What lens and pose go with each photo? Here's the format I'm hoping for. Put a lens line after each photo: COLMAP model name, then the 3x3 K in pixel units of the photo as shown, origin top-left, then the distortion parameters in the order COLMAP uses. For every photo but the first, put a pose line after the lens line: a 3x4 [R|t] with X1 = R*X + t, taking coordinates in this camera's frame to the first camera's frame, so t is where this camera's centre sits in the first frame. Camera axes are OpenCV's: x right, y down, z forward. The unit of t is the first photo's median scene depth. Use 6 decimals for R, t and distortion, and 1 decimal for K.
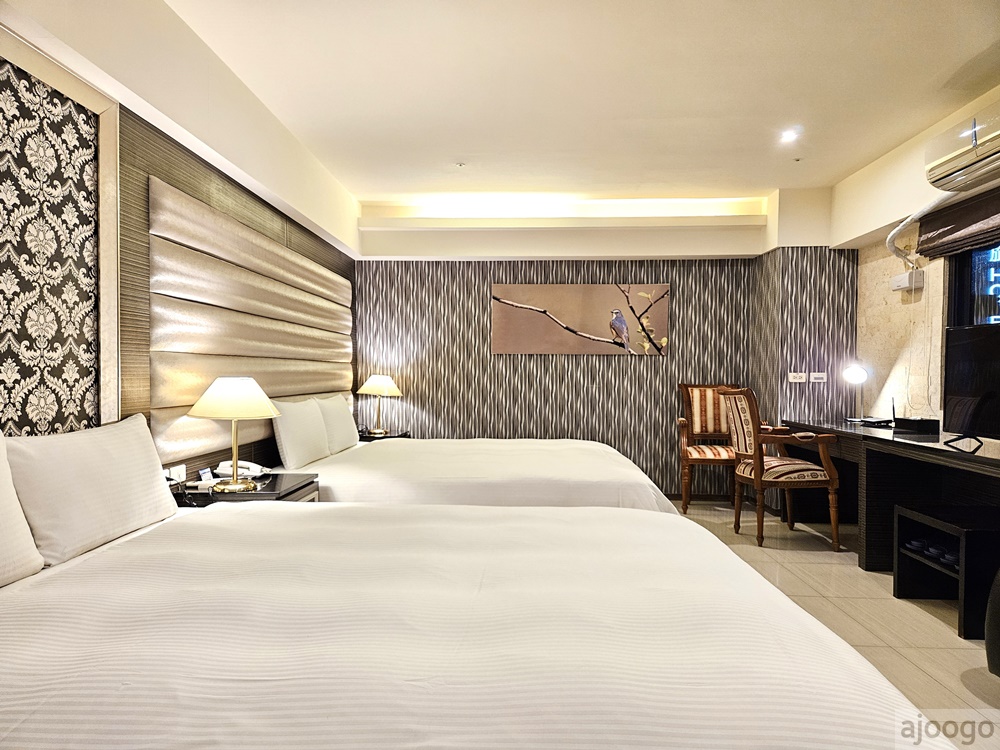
lens RADIAL K [[676.1, 0, 500.3], [0, 676.1, 385.2], [0, 0, 1]] dist [0.069895, -0.063541]
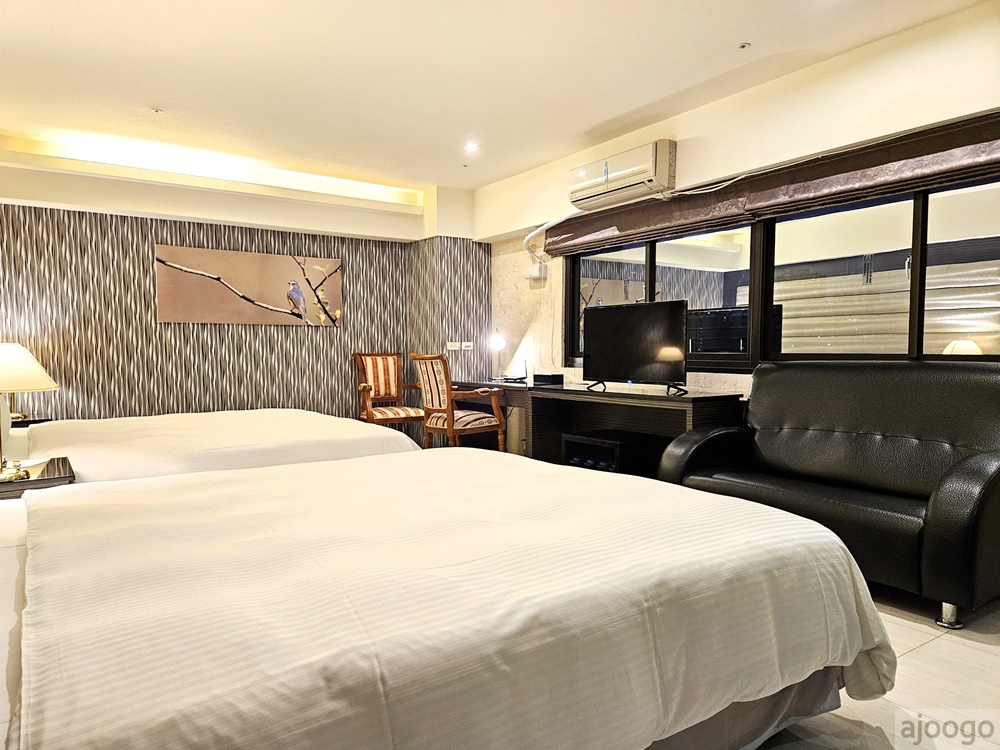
lens RADIAL K [[676.1, 0, 500.3], [0, 676.1, 385.2], [0, 0, 1]] dist [0.069895, -0.063541]
pose [[0.796745, -0.041603, 0.602882, -0.205968], [0.020814, 0.998925, 0.041426, 0.009395], [-0.603958, -0.020457, 0.796754, -0.008326]]
